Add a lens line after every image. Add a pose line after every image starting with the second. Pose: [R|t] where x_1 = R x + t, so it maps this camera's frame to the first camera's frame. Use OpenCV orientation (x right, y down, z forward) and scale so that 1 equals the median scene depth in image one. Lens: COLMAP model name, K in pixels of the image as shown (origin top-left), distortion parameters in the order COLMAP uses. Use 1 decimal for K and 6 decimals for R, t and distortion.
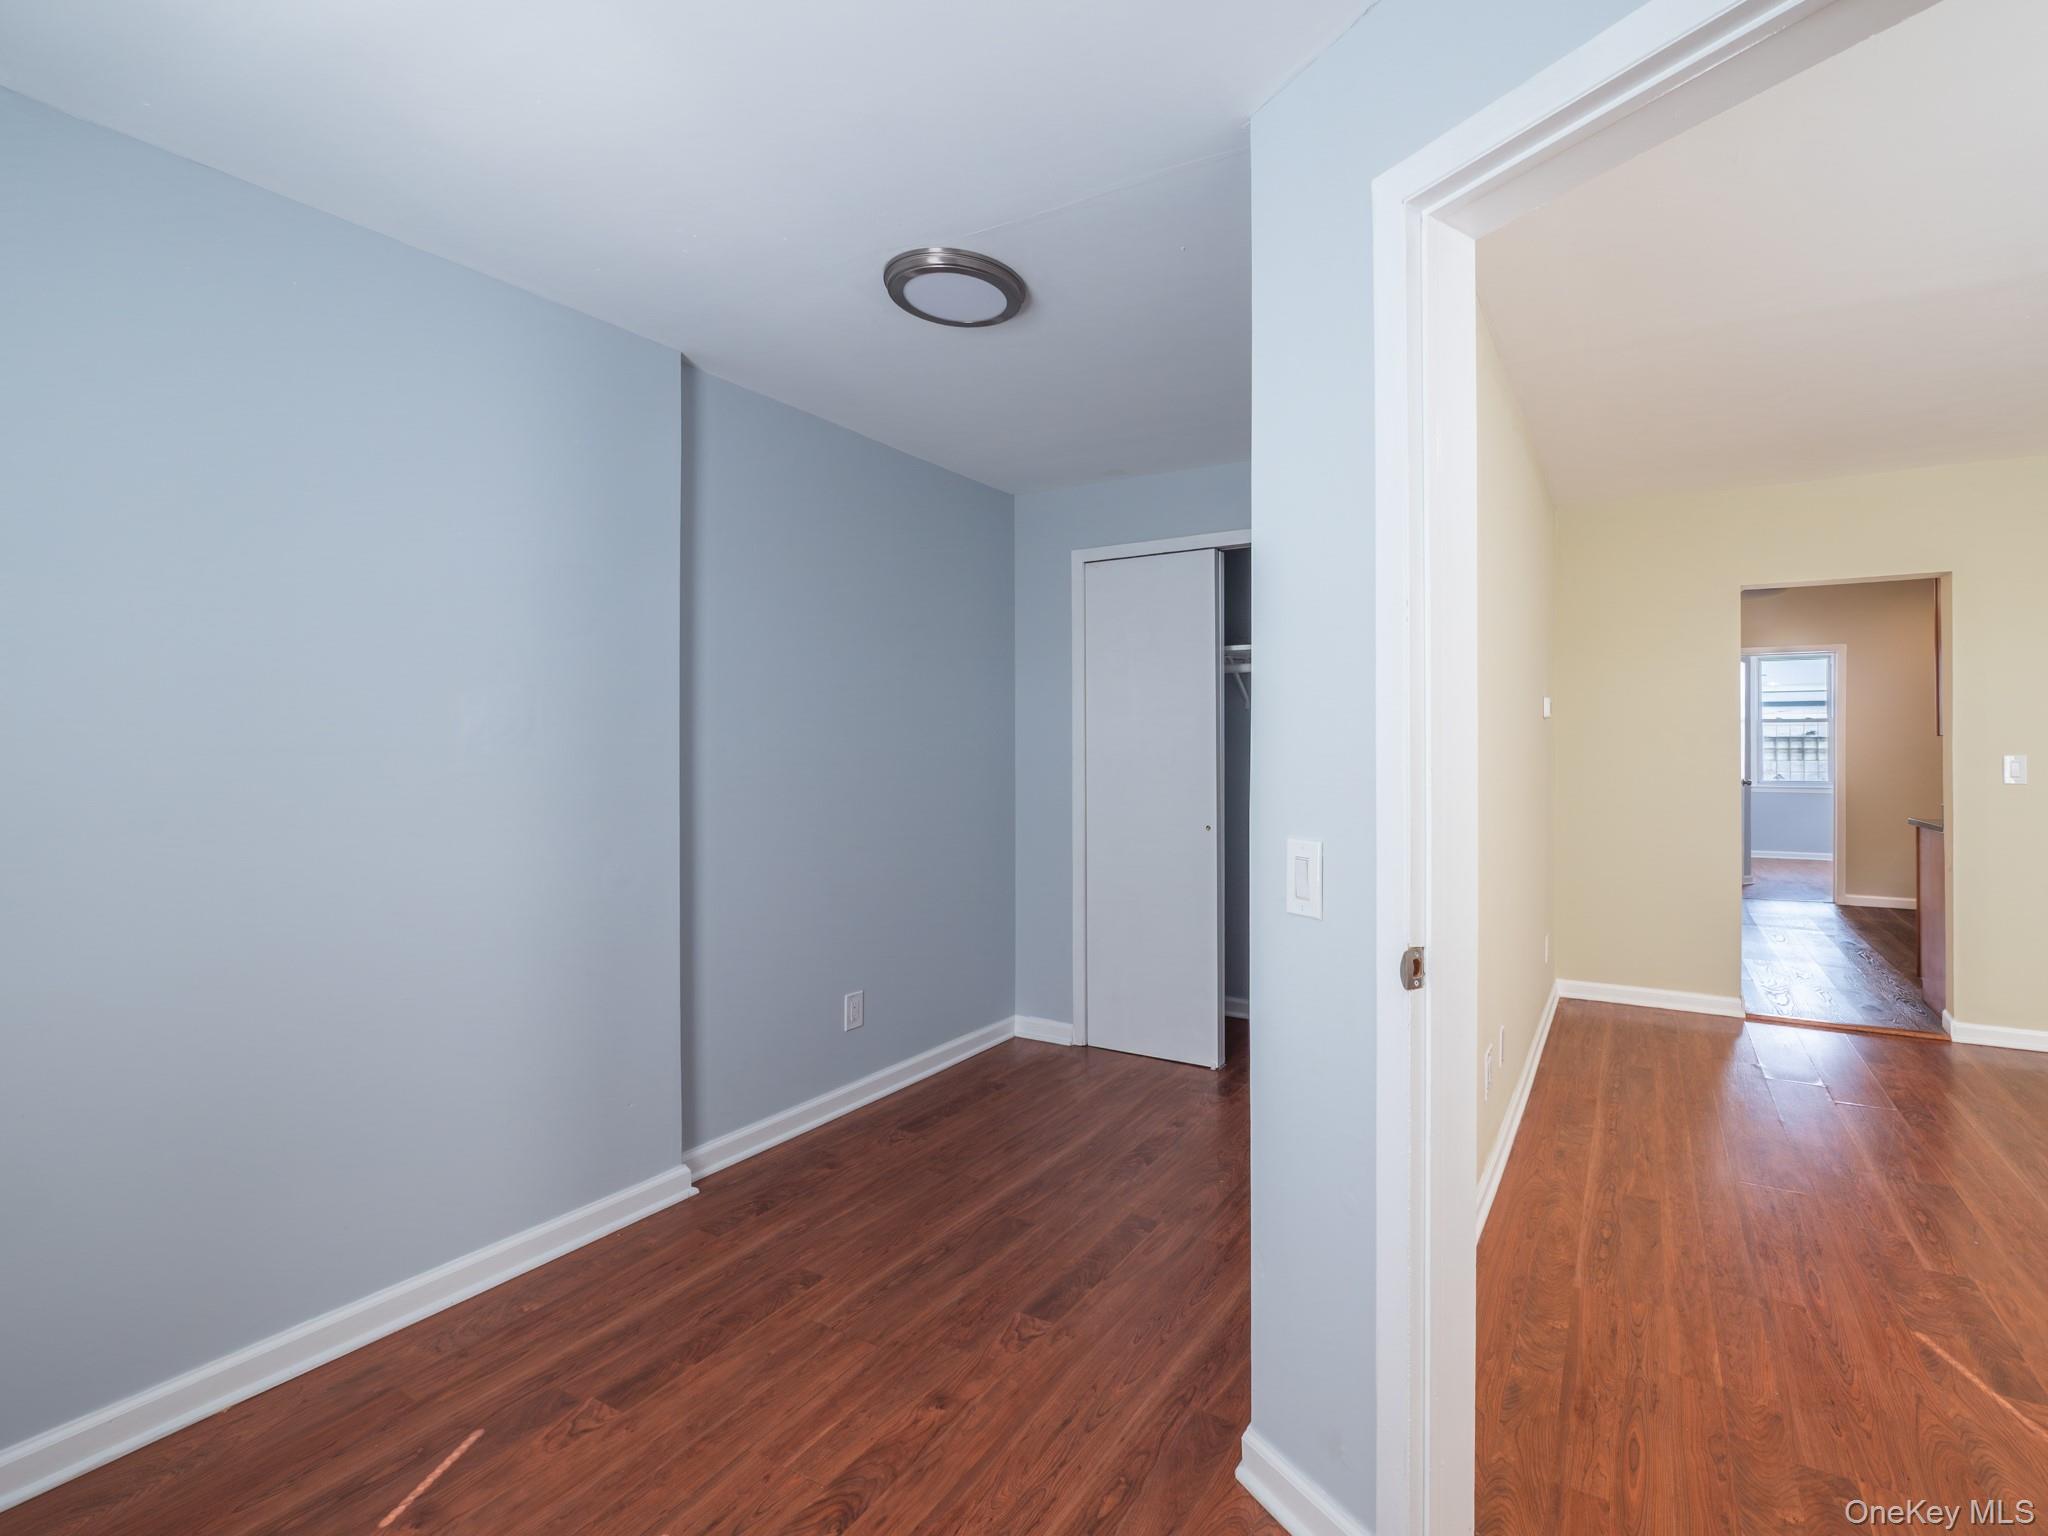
lens RADIAL K [[877.4, 0, 1034.1], [0, 877.4, 774.0], [0, 0, 1]] dist [-0.002469, 0.000363]
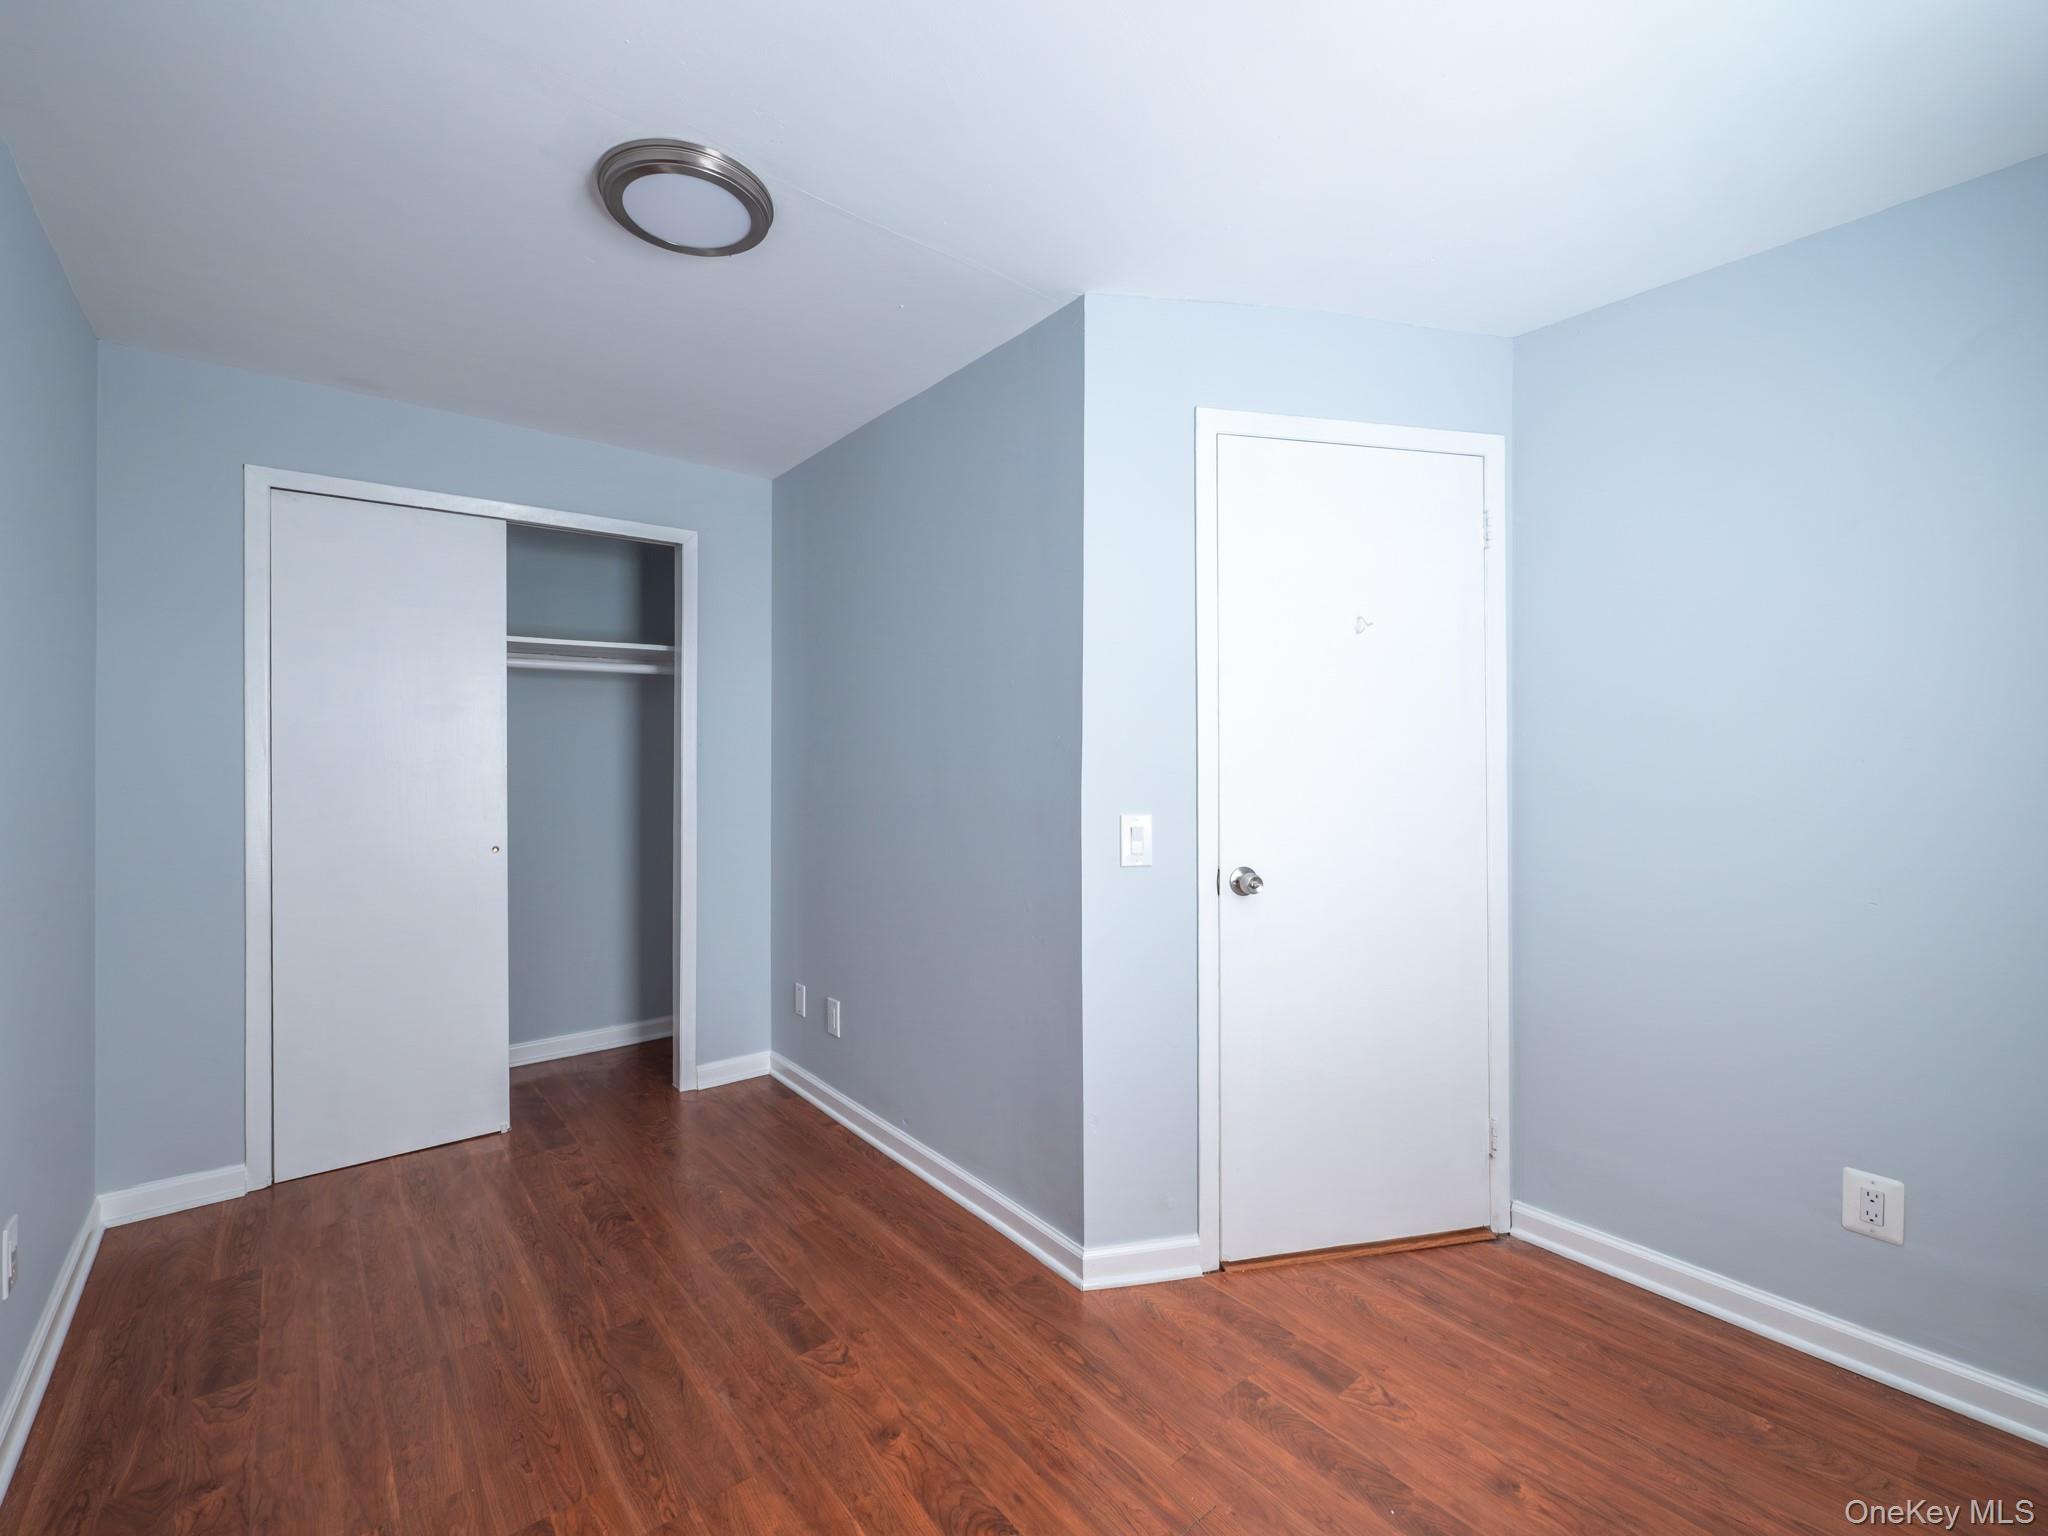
lens RADIAL K [[877.4, 0, 1034.1], [0, 877.4, 774.0], [0, 0, 1]] dist [-0.002469, 0.000363]
pose [[0.383555, -0.019502, 0.923312, -0.714892], [0.027159, 0.999583, 0.009831, -0.009760], [-0.923119, 0.021305, 0.383925, 0.364379]]
